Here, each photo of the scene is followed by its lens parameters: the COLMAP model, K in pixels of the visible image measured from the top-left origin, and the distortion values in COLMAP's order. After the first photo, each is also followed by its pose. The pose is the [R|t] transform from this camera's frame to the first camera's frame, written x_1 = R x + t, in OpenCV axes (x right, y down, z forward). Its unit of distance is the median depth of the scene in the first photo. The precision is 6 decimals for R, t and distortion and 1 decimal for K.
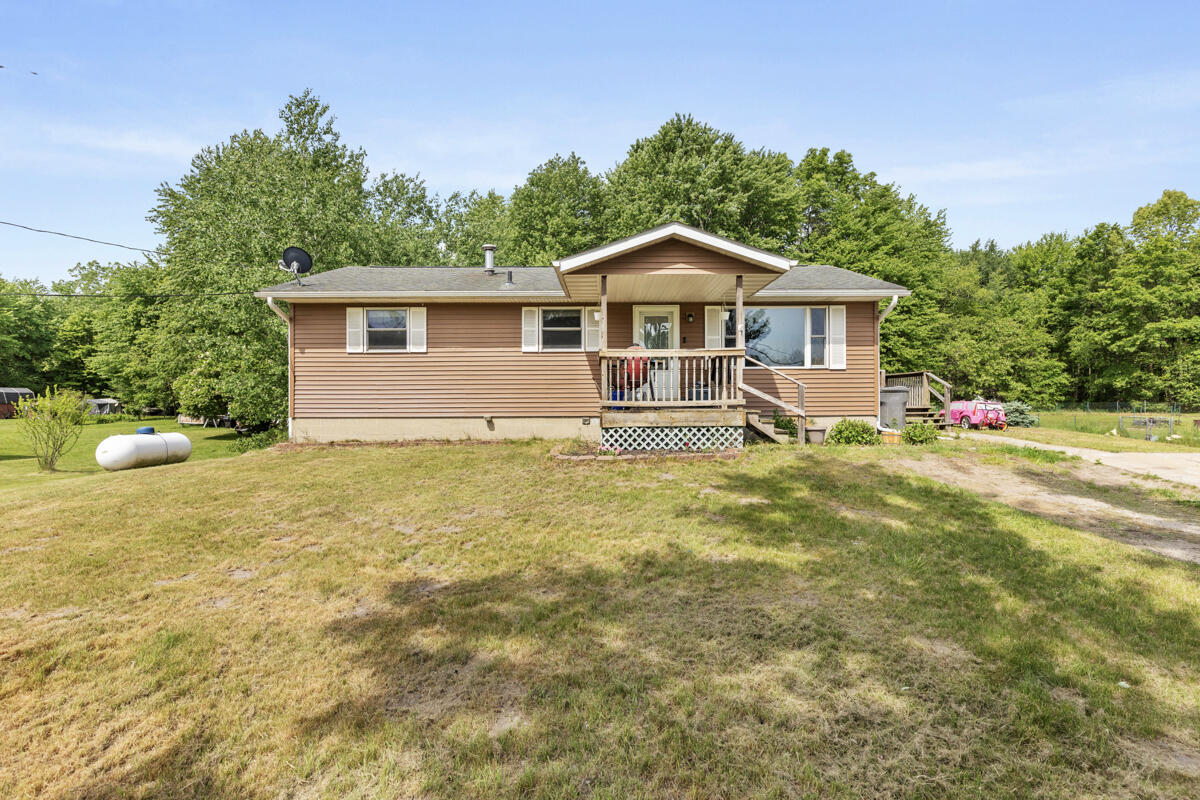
lens RADIAL K [[593.0, 0, 595.9], [0, 593.0, 409.7], [0, 0, 1]] dist [-0.004892, -0.000272]
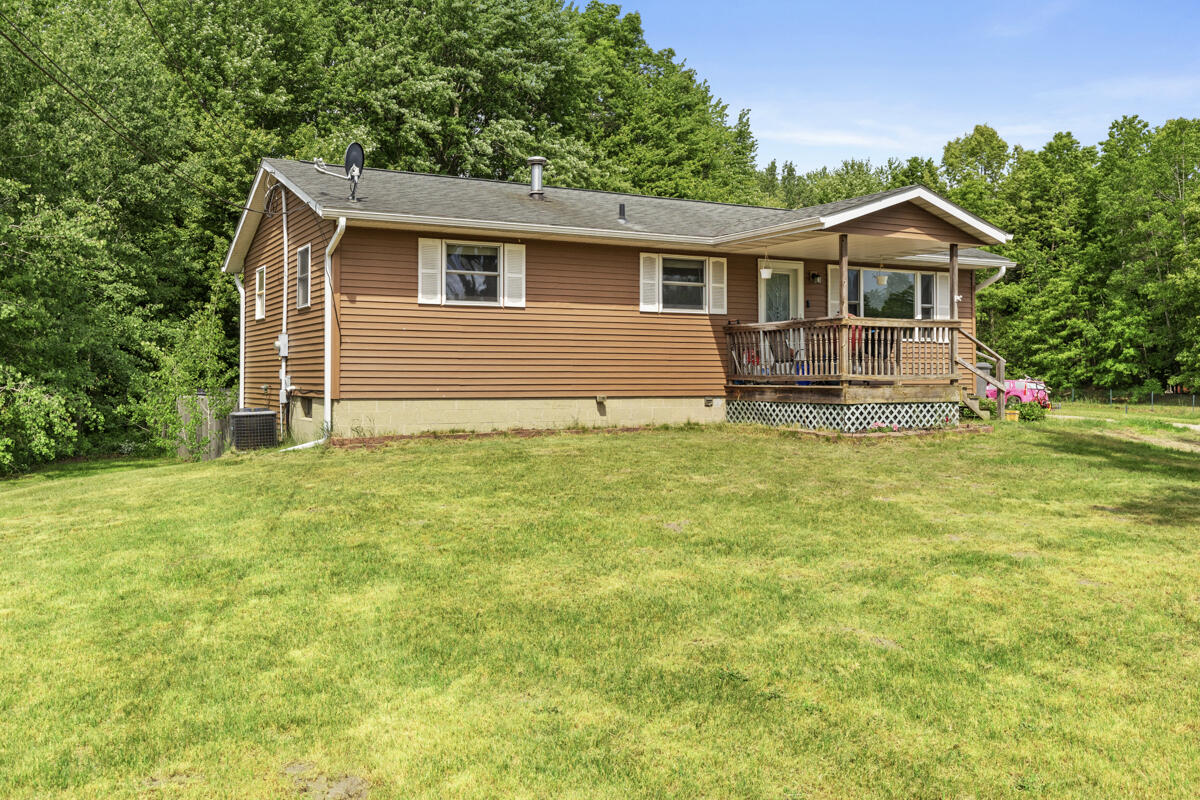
lens RADIAL K [[1069.2, 0, 602.4], [0, 1069.2, 390.2], [0, 0, 1]] dist [0.019480, -0.003190]
pose [[0.876973, -0.001052, 0.480538, -0.828727], [0.006487, 0.999932, -0.009651, 0.016615], [-0.480496, 0.011581, 0.876921, -0.183561]]
